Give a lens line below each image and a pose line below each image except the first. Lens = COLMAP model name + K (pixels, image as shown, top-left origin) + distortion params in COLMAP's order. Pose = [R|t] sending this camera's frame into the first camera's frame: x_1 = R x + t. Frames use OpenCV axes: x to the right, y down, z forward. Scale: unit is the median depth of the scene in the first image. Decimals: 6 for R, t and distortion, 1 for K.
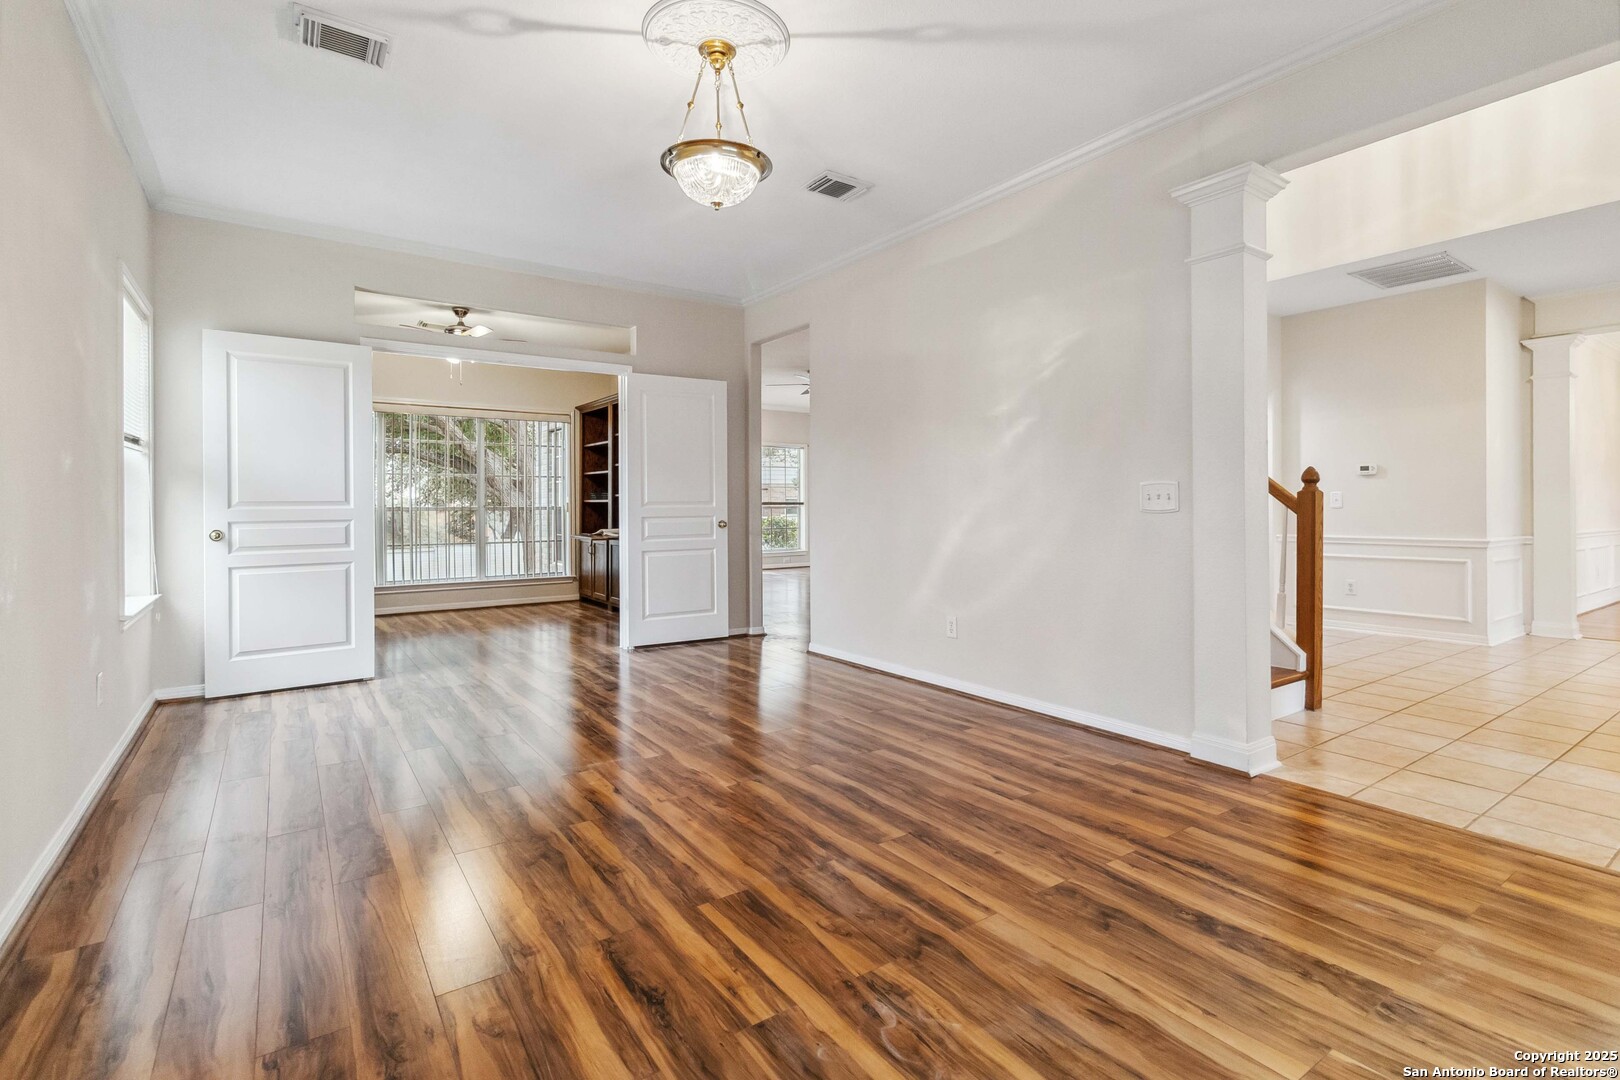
lens RADIAL K [[768.9, 0, 815.7], [0, 768.9, 505.8], [0, 0, 1]] dist [0.001395, 0.000708]
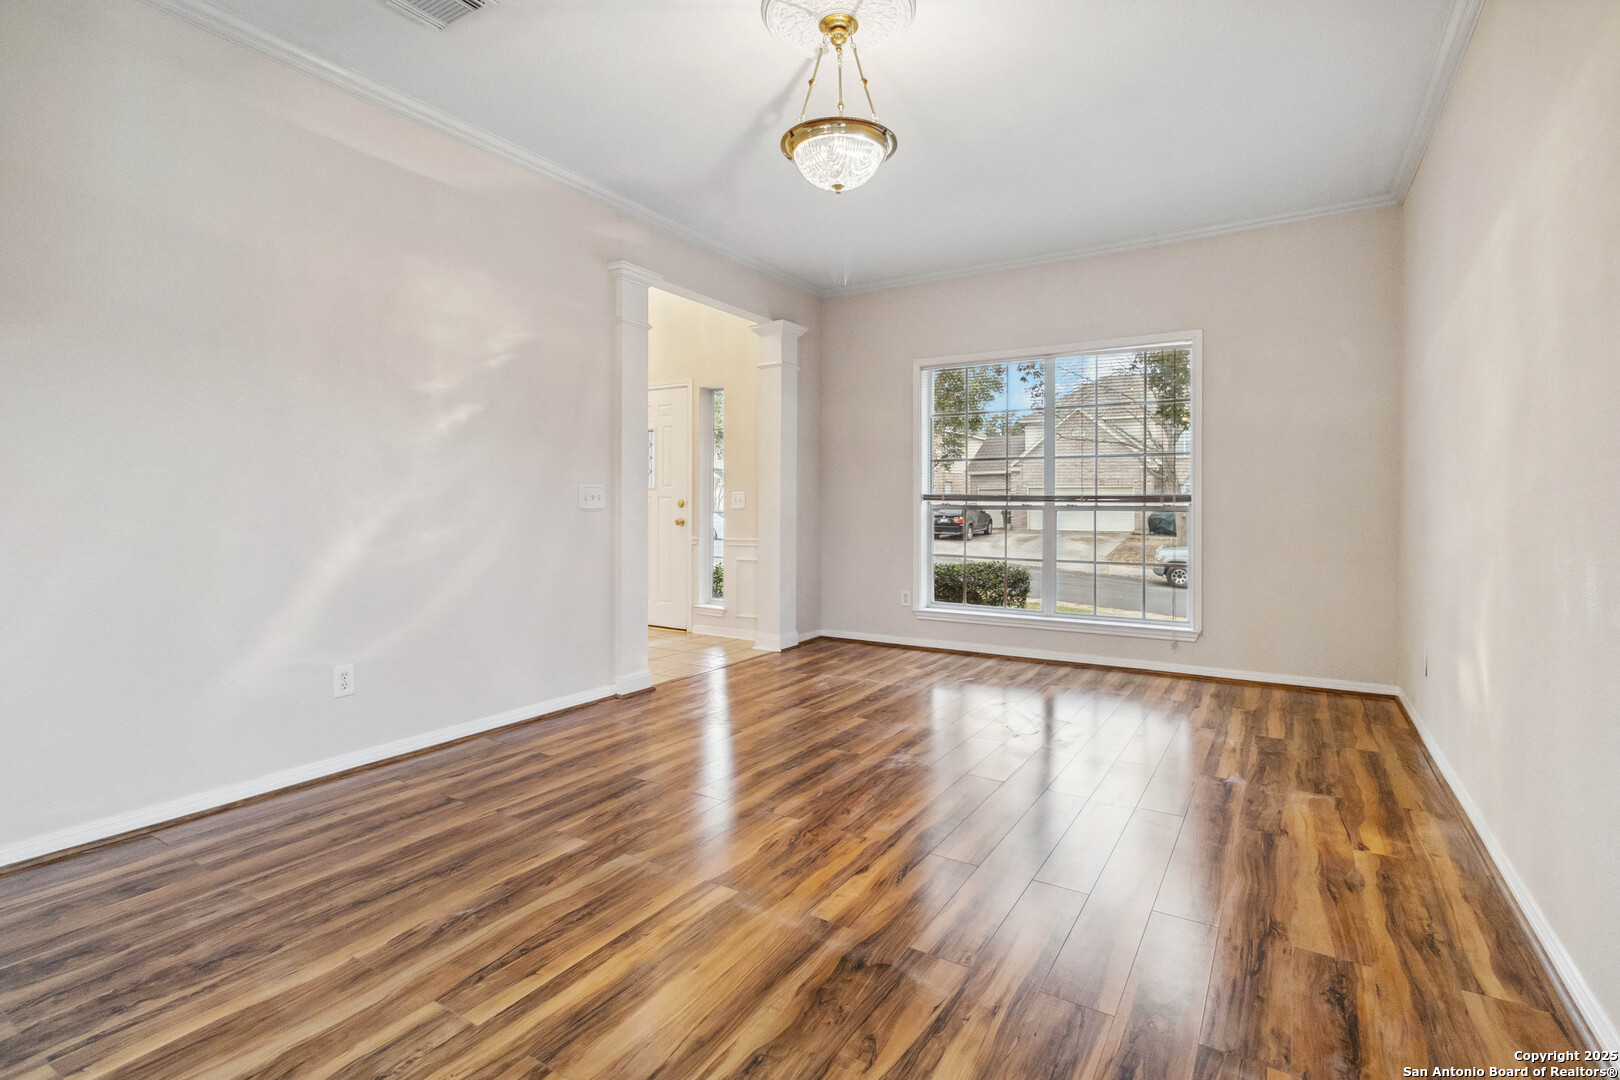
lens RADIAL K [[768.9, 0, 822.7], [0, 768.9, 506.3], [0, 0, 1]] dist [0.001395, 0.000708]
pose [[-0.405330, 0.000274, 0.914171, -0.817798], [-0.000612, 1.000000, -0.000571, 0.002211], [-0.914170, -0.000792, -0.405329, 1.160003]]
